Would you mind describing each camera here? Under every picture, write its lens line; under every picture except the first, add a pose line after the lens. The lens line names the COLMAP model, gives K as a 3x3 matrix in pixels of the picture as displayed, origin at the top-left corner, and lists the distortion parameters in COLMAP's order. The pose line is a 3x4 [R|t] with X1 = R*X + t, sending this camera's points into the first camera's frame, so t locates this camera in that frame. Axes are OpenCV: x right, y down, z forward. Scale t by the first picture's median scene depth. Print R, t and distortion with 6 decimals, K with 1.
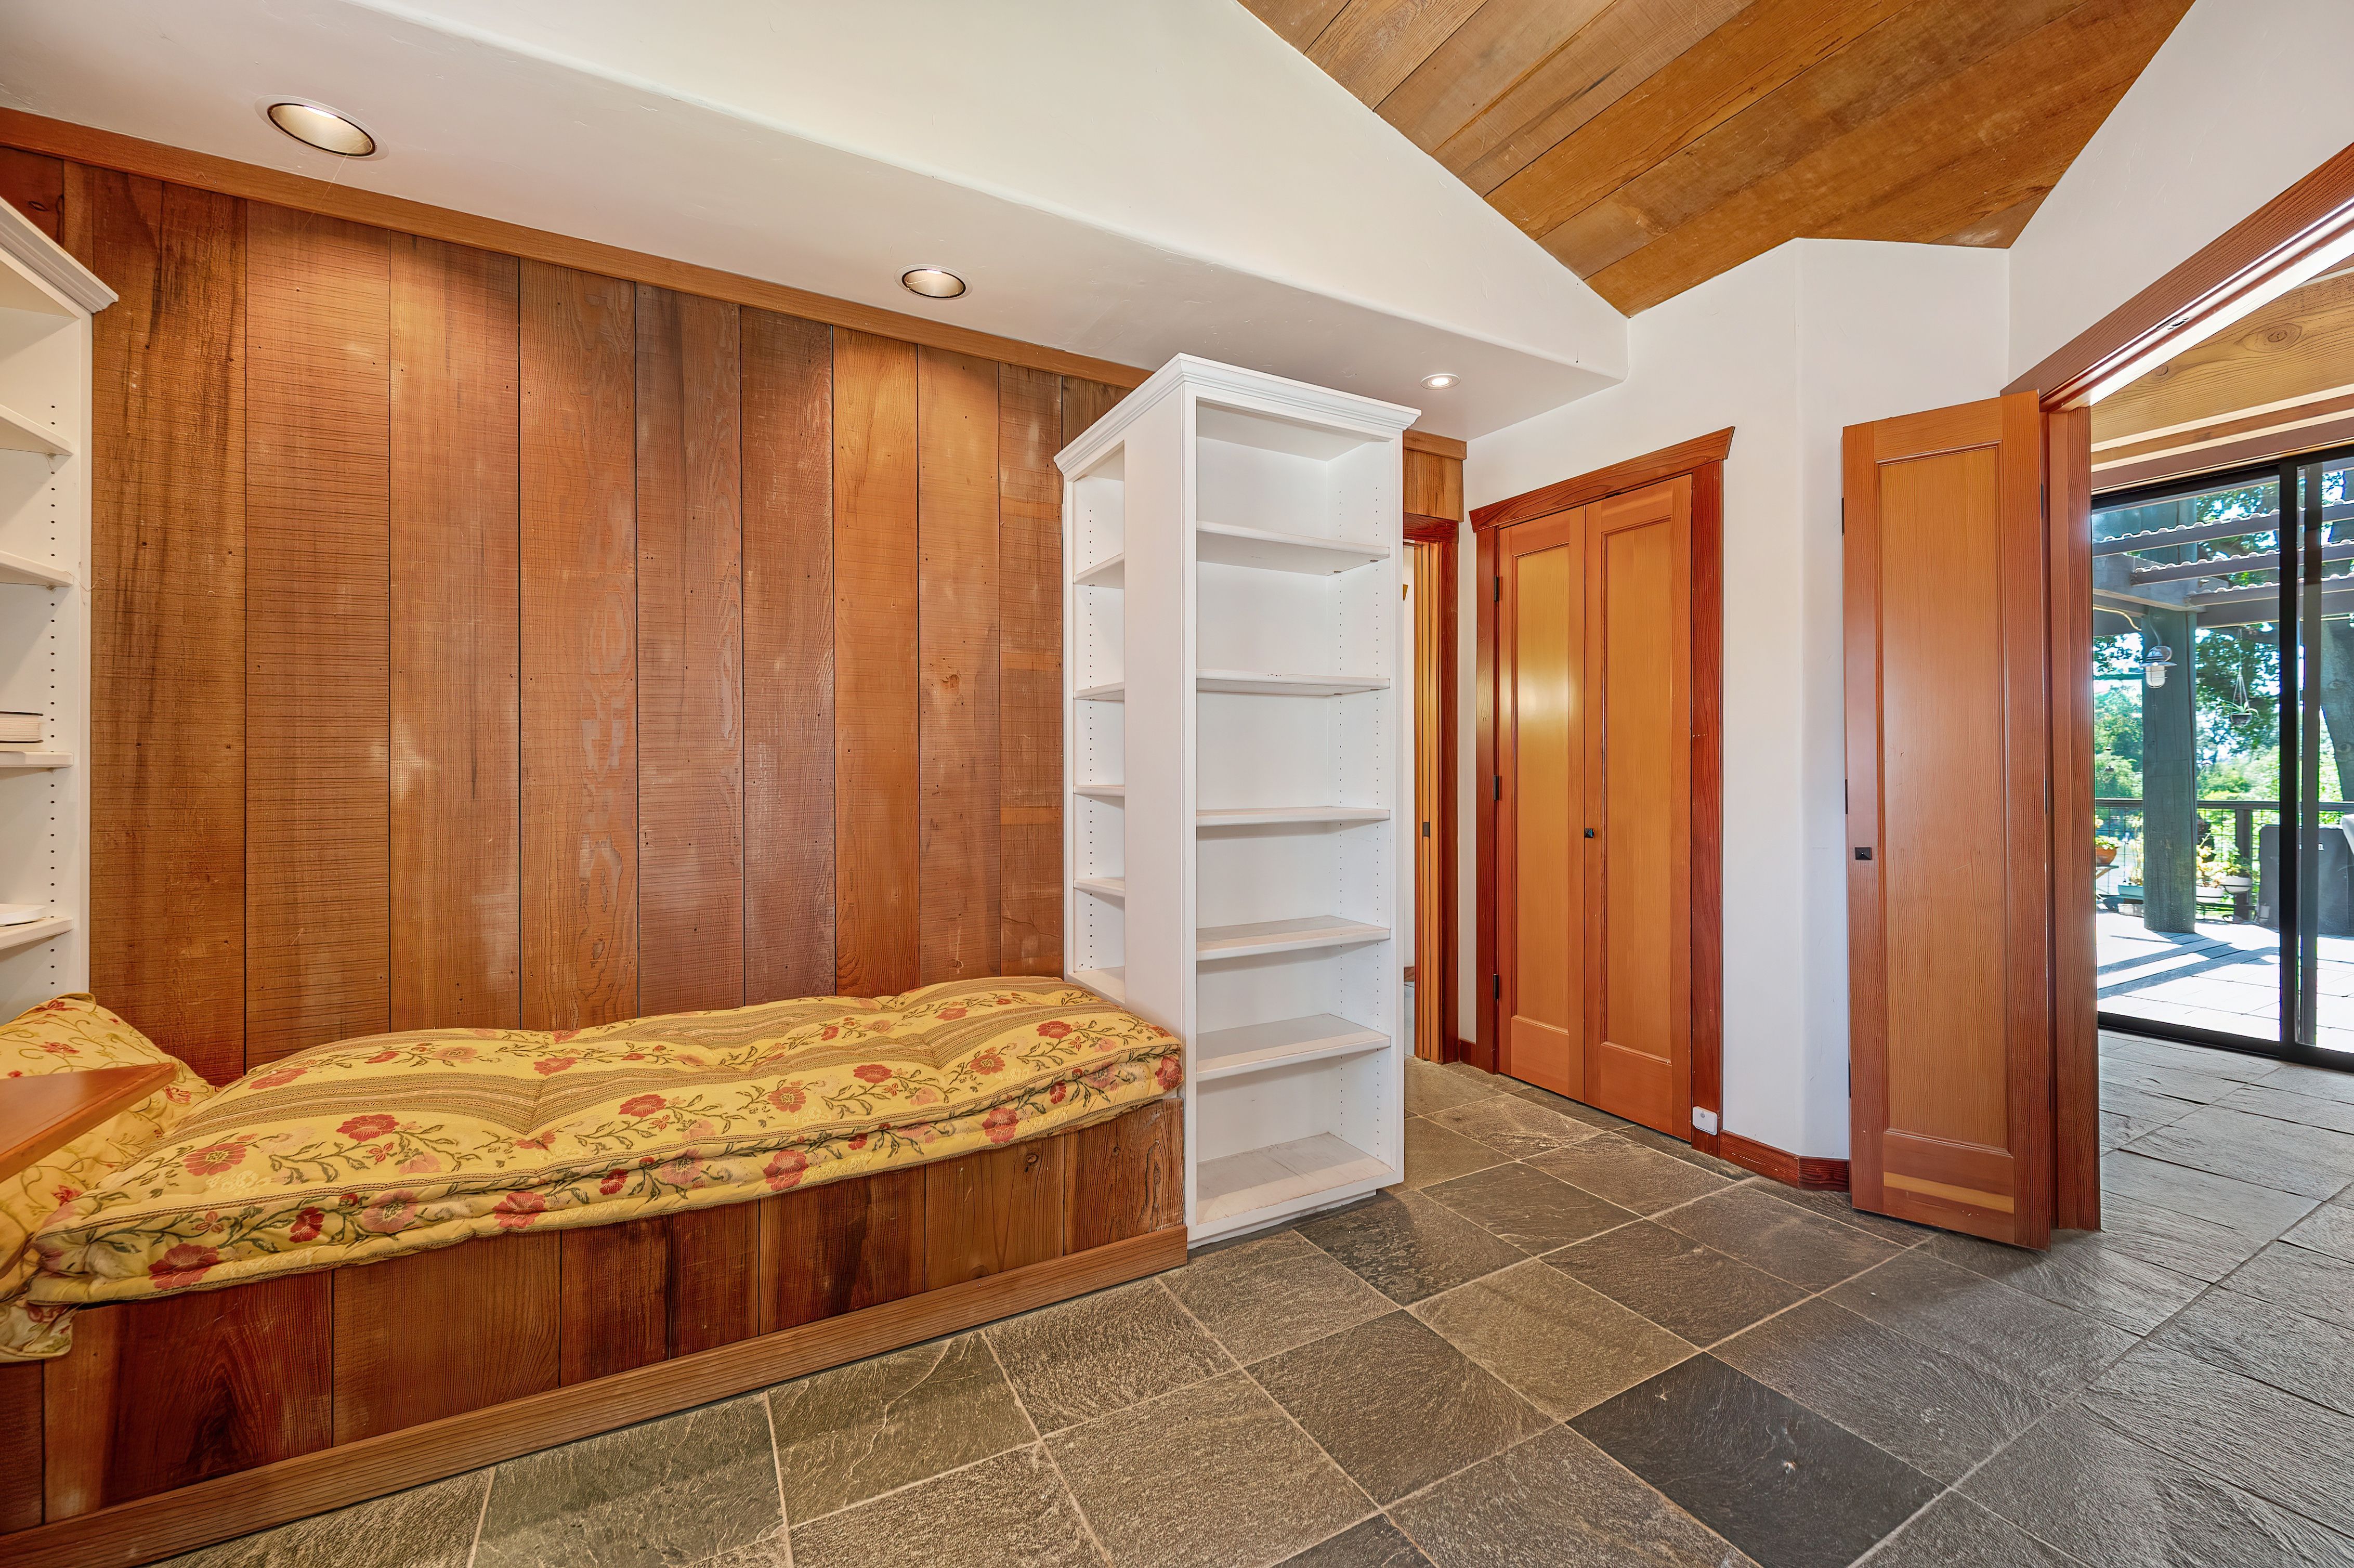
lens RADIAL K [[939.0, 0, 1178.8], [0, 939.0, 767.2], [0, 0, 1]] dist [0.001005, -0.000308]
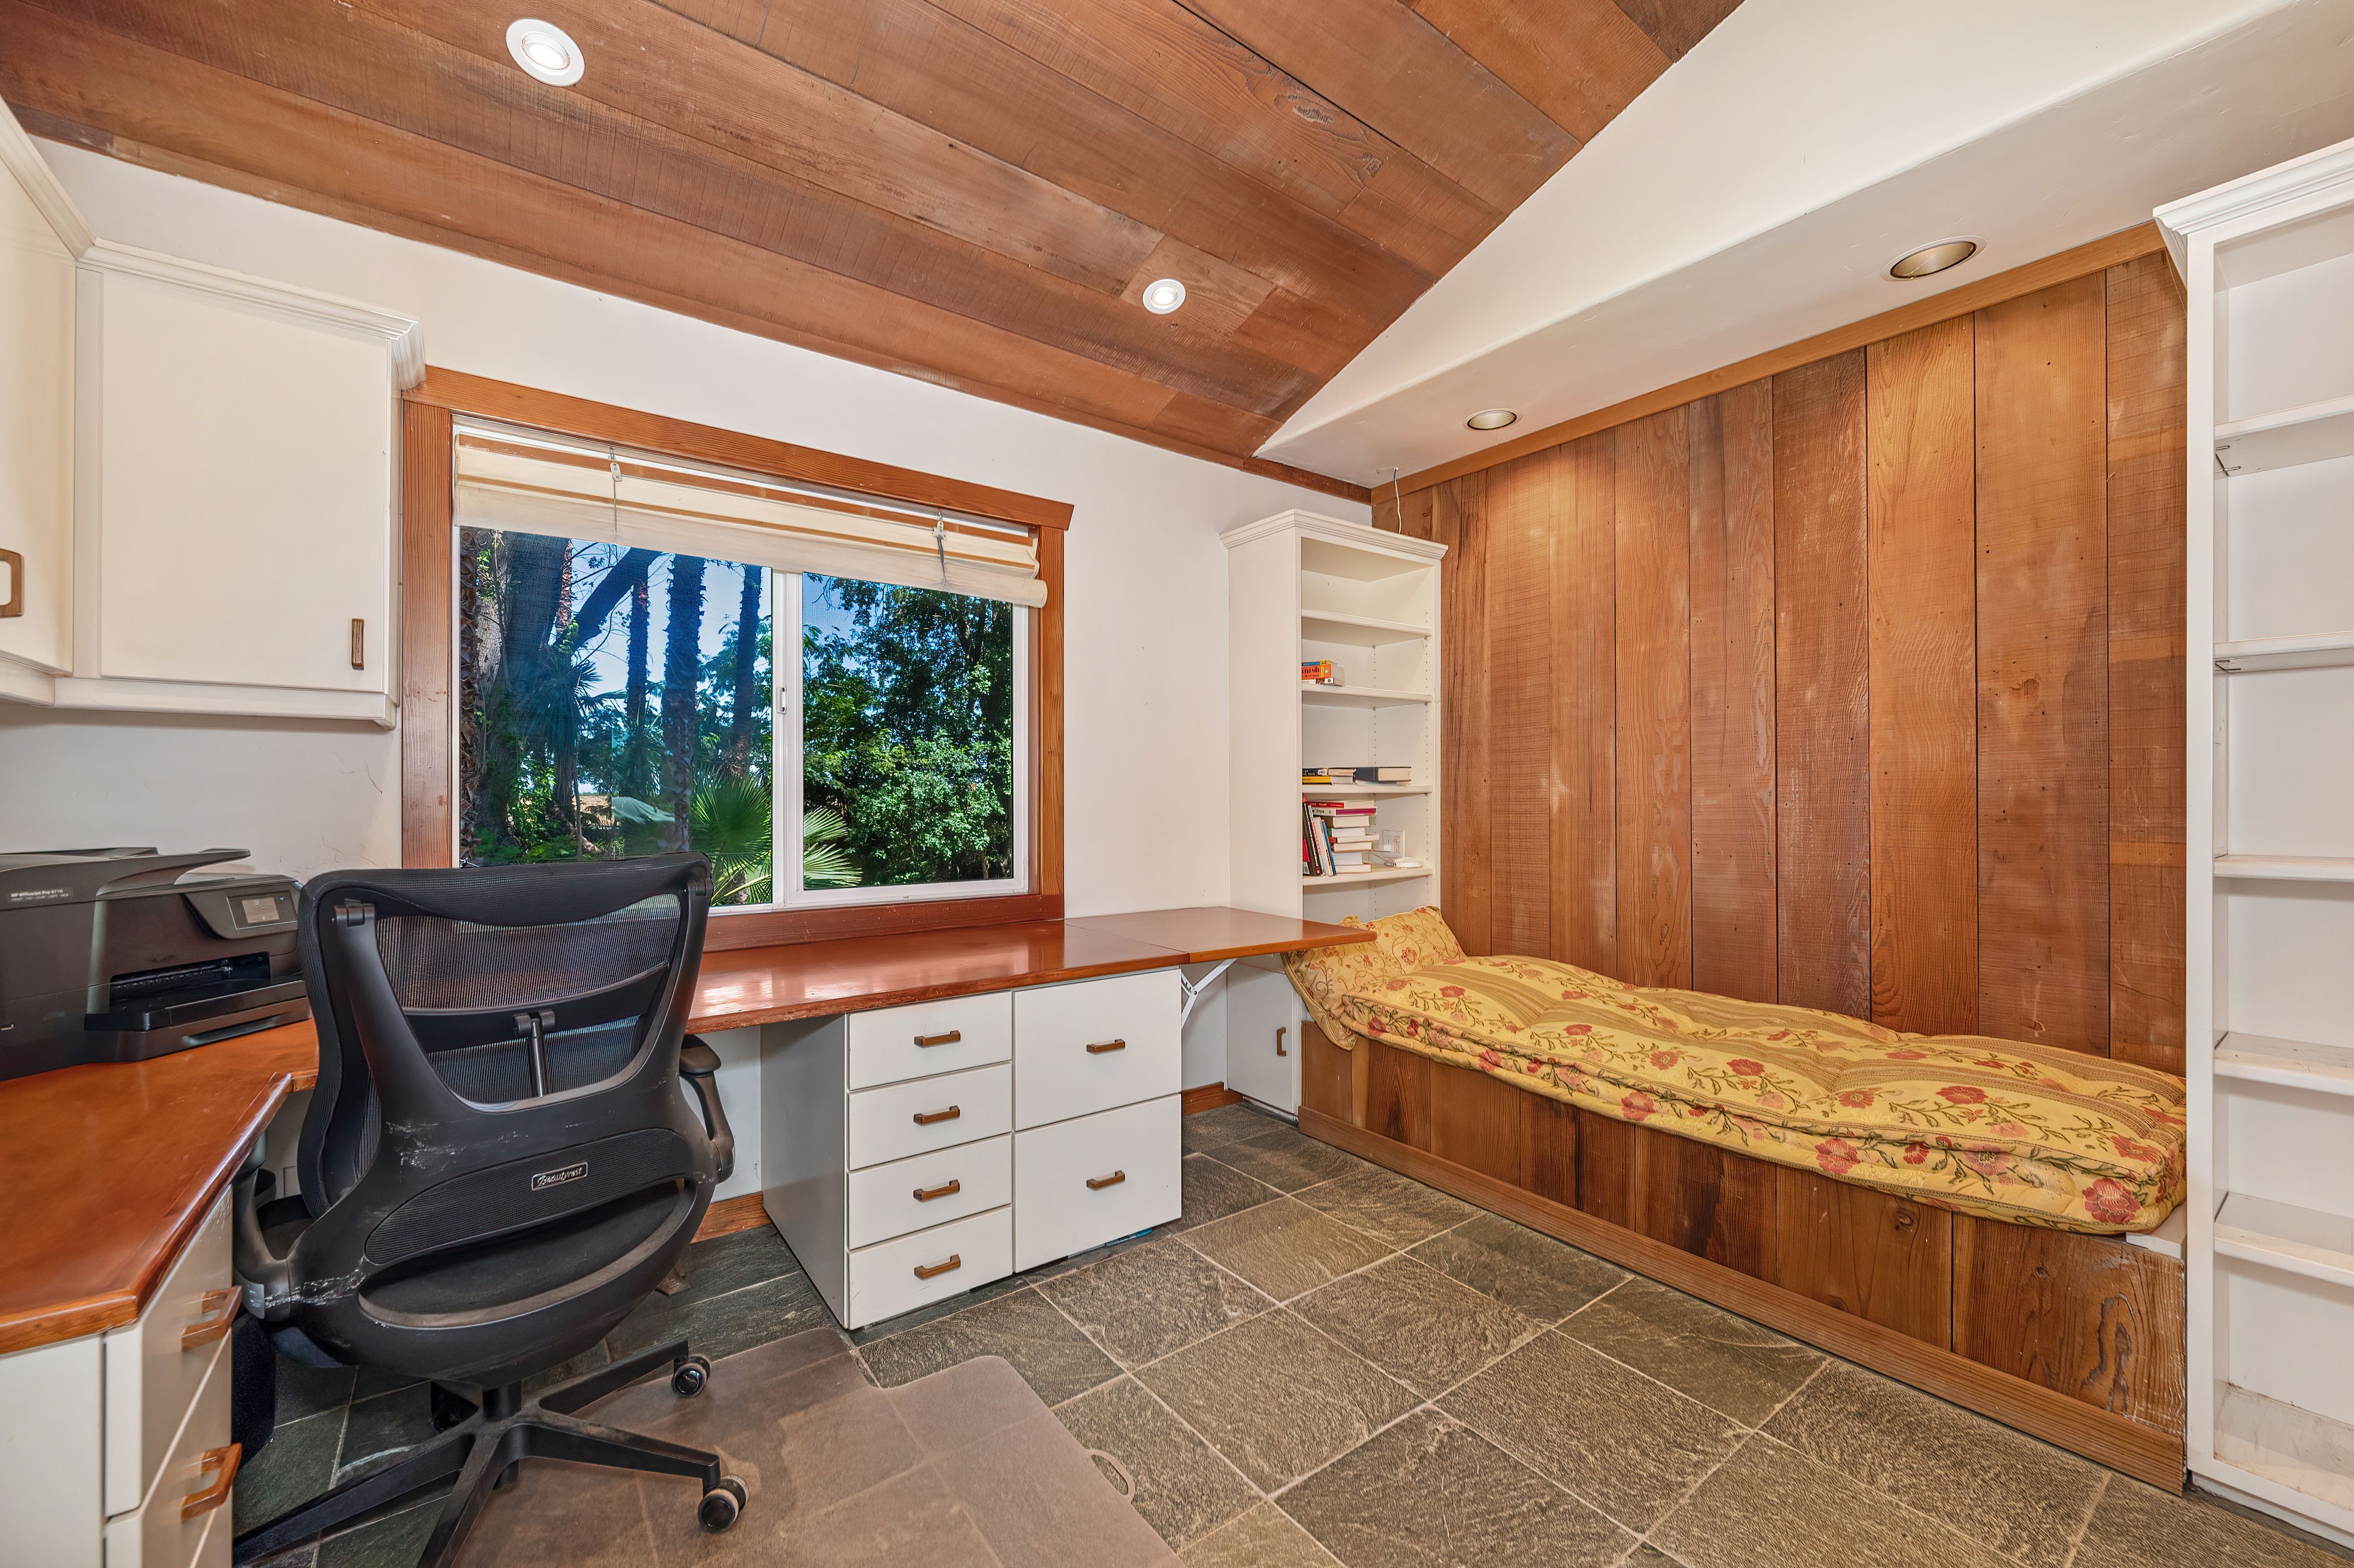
lens RADIAL K [[939.0, 0, 1194.3], [0, 939.0, 800.5], [0, 0, 1]] dist [0.001005, -0.000308]
pose [[0.150357, 0.007071, -0.988606, 0.615954], [0.005298, 0.999954, 0.007958, -0.001346], [0.988618, -0.006434, 0.150313, 0.175269]]
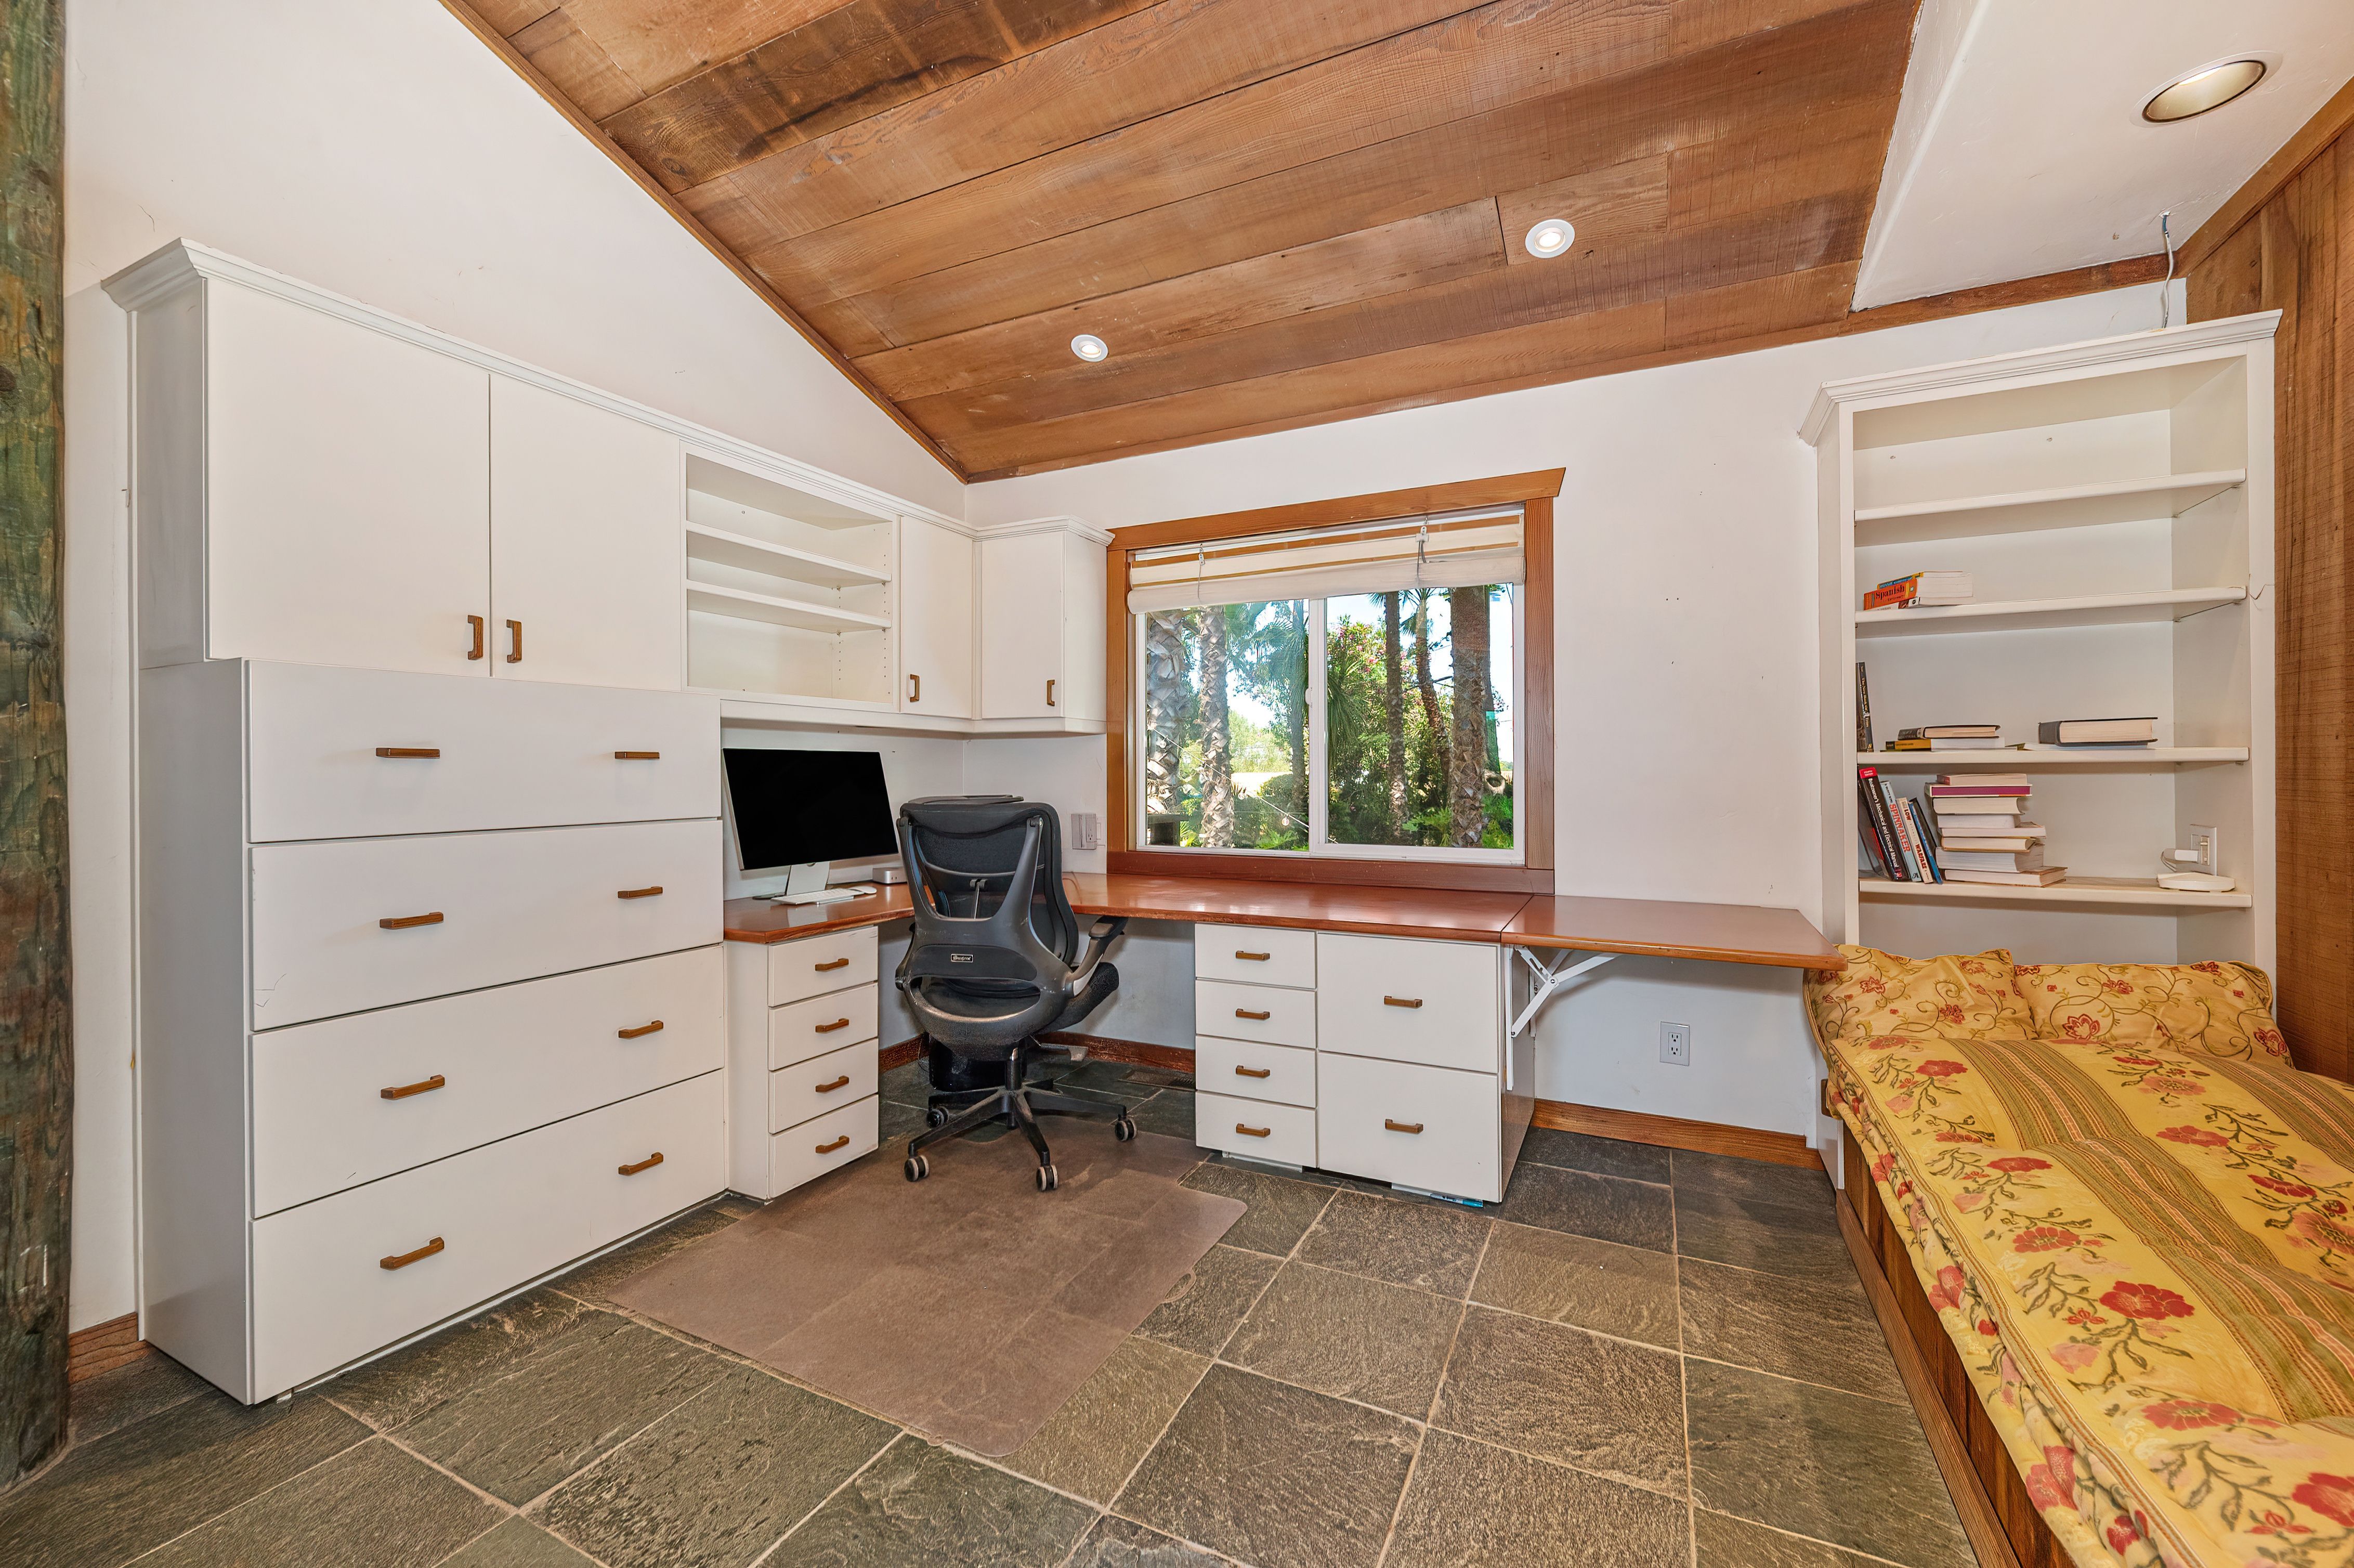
lens RADIAL K [[939.0, 0, 1176.6], [0, 939.0, 772.8], [0, 0, 1]] dist [0.001005, -0.000308]
pose [[-0.818774, 0.005734, -0.574087, 0.429047], [0.008543, 0.999961, -0.002197, 0.006114], [0.574052, -0.006703, -0.818791, 1.038934]]
